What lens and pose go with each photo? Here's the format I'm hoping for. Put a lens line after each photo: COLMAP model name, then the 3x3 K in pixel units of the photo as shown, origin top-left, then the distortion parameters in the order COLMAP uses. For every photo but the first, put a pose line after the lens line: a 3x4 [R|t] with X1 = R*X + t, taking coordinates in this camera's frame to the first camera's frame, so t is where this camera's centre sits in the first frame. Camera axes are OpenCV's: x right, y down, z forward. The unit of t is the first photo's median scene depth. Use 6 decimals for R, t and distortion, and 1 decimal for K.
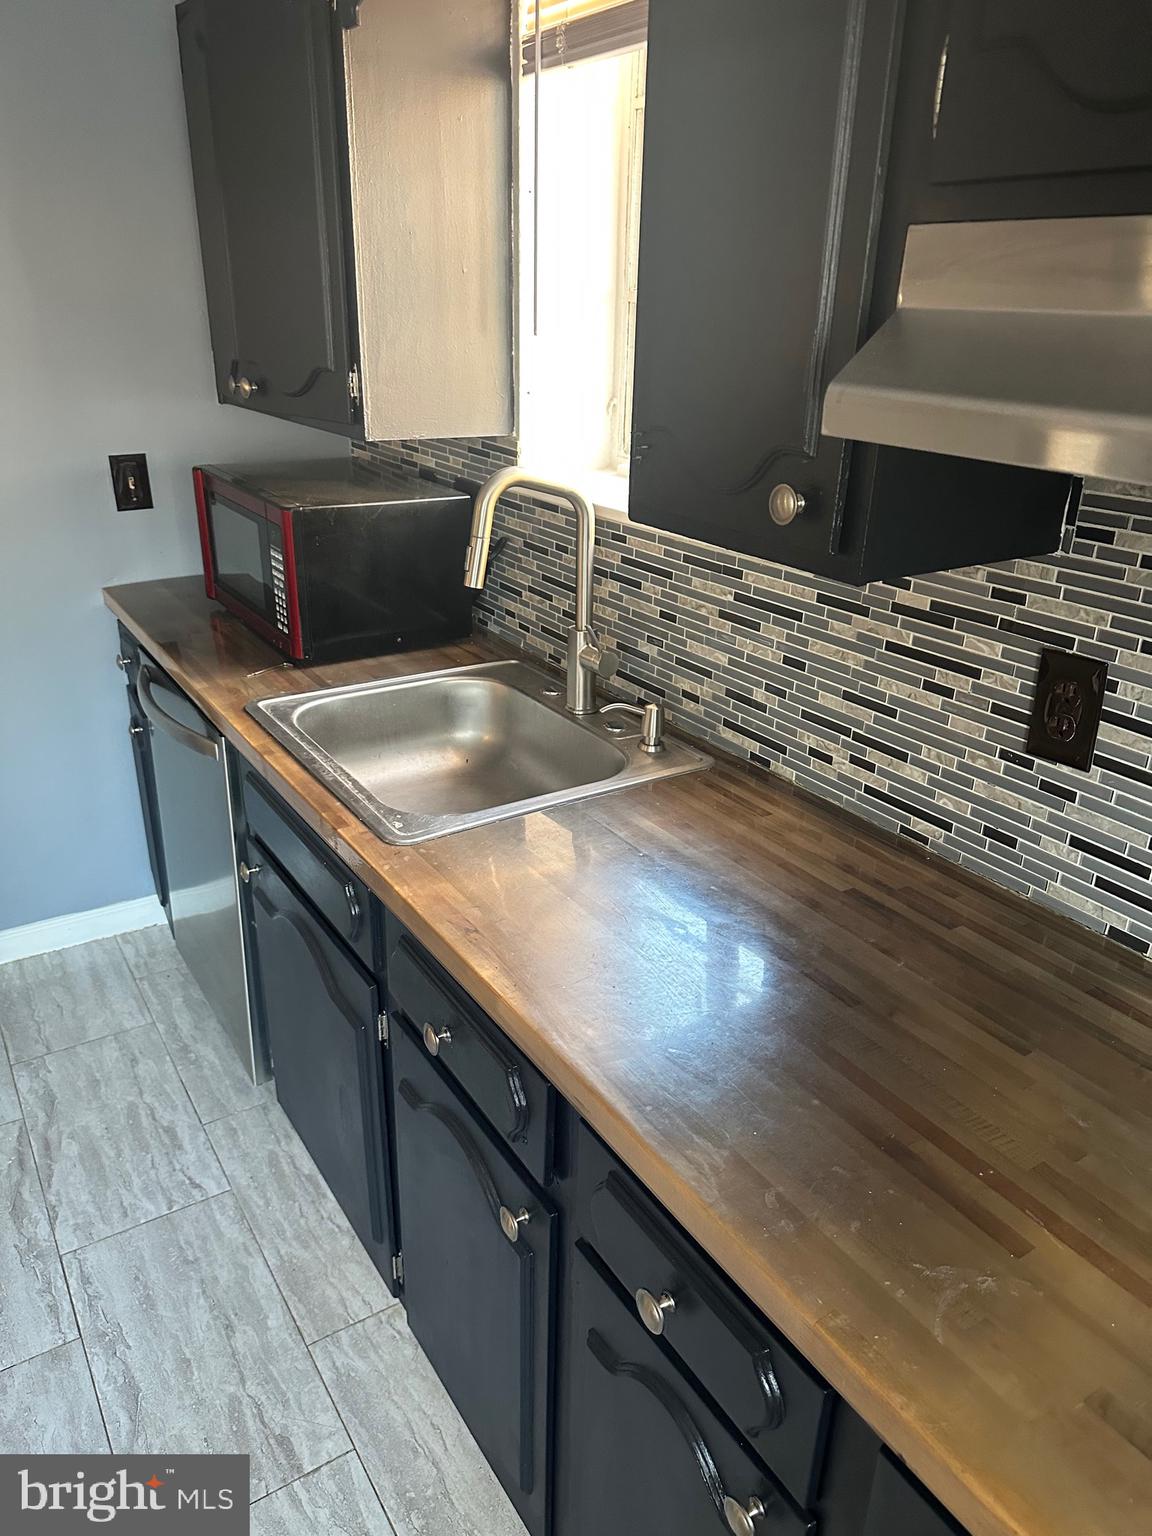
lens RADIAL K [[1083.7, 0, 577.1], [0, 1083.7, 760.0], [0, 0, 1]] dist [0.072894, -0.094513]
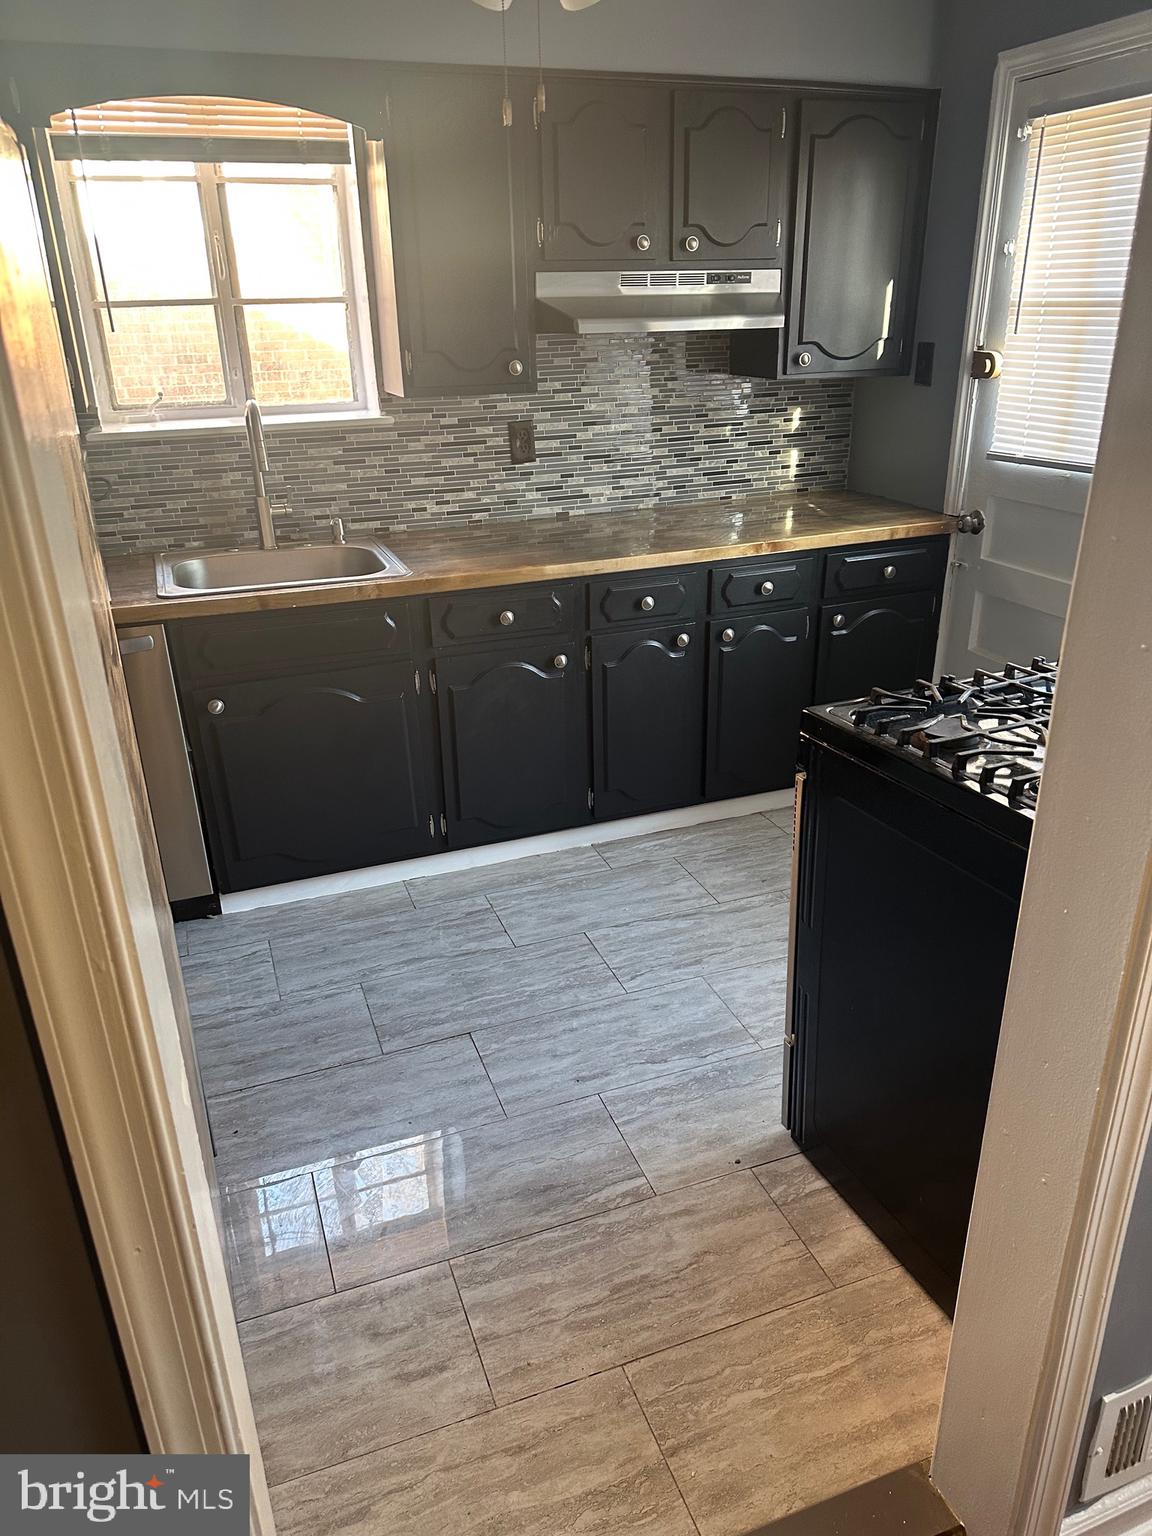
lens RADIAL K [[1083.7, 0, 574.5], [0, 1083.7, 783.9], [0, 0, 1]] dist [0.072894, -0.094513]
pose [[0.207475, -0.421804, 0.882630, -2.013275], [0.397809, 0.860669, 0.317799, -0.108514], [-0.893701, 0.285183, 0.346365, 0.139373]]
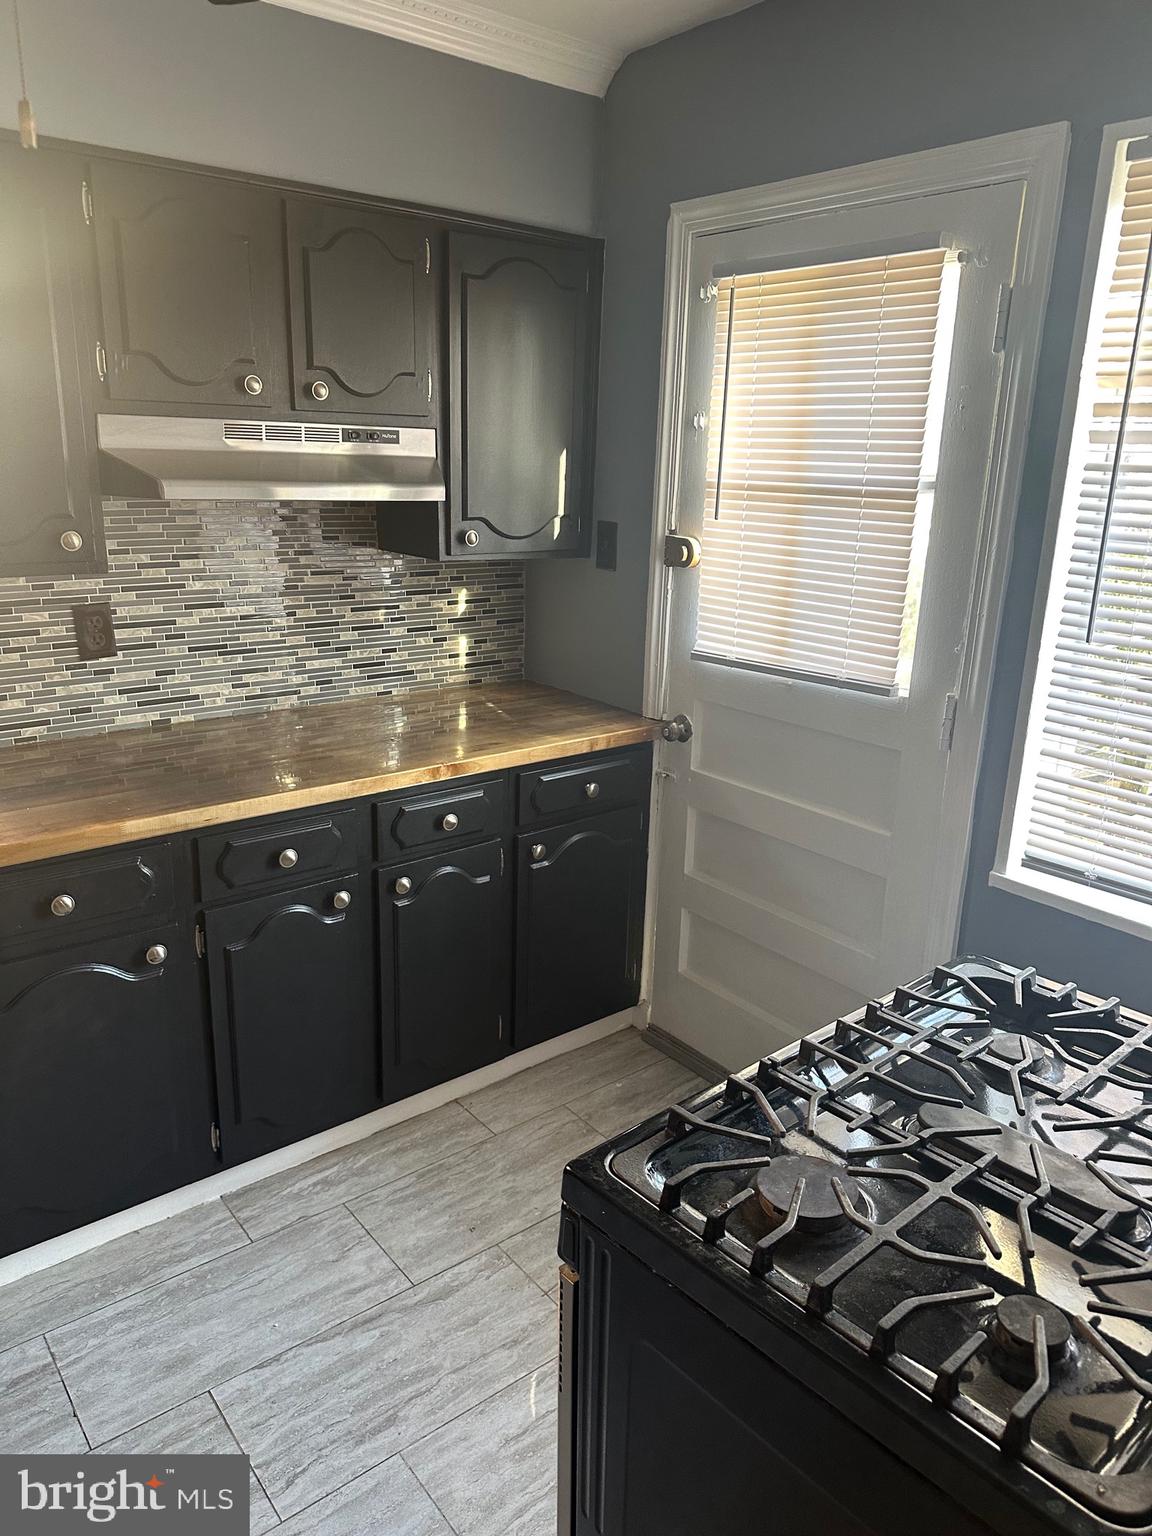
lens RADIAL K [[1083.7, 0, 588.5], [0, 1083.7, 772.2], [0, 0, 1]] dist [0.072894, -0.094513]
pose [[-0.115114, -0.305525, 0.945200, -1.416744], [0.350199, 0.877952, 0.326438, -0.136423], [-0.929575, 0.368585, 0.005929, 0.200170]]
